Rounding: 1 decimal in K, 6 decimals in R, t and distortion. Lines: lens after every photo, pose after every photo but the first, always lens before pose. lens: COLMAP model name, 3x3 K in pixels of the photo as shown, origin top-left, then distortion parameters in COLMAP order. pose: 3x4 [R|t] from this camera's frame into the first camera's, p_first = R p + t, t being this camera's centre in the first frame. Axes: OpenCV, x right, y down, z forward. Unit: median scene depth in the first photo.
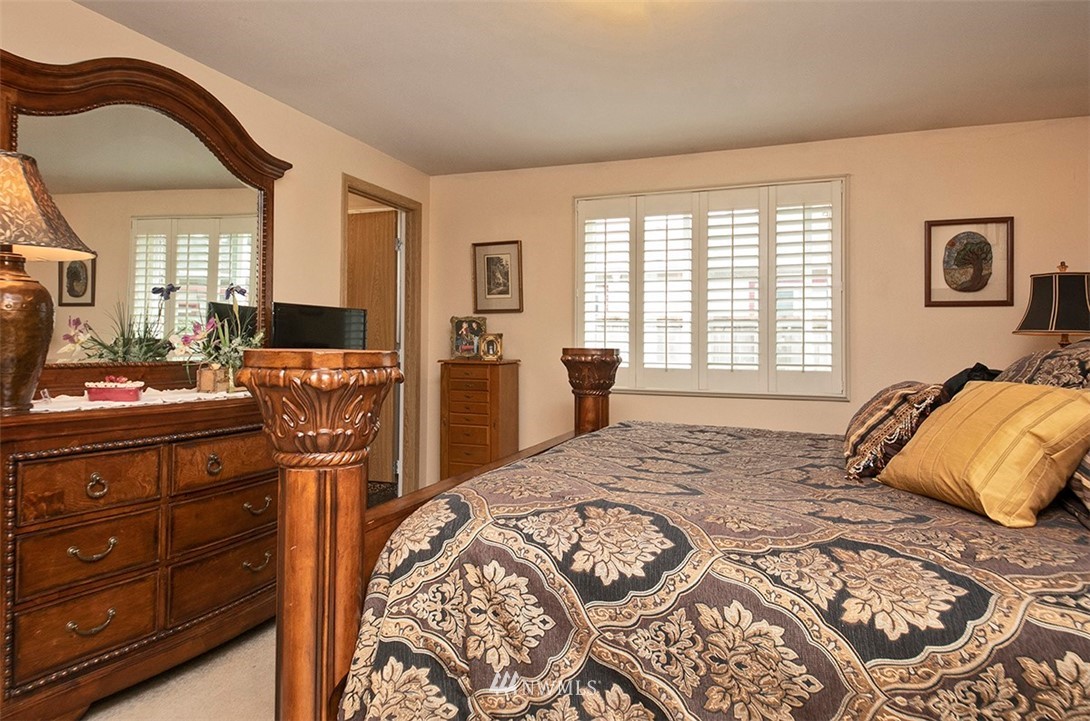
lens RADIAL K [[680.0, 0, 546.9], [0, 680.0, 350.8], [0, 0, 1]] dist [0.049453, -0.001149]
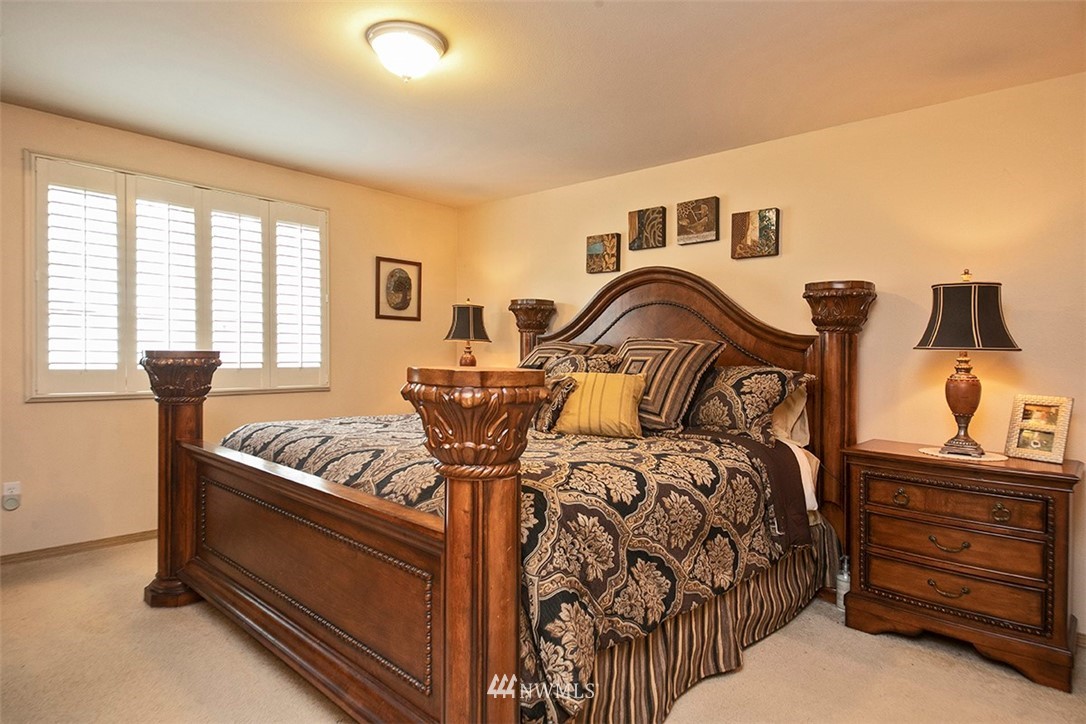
lens RADIAL K [[624.9, 0, 543.0], [0, 624.9, 362.0], [0, 0, 1]] dist [0.088025, -0.044109]
pose [[0.373338, -0.021188, 0.927453, -1.232630], [-0.010802, 0.999572, 0.027184, -0.036592], [-0.927632, -0.020167, 0.372950, 0.557085]]
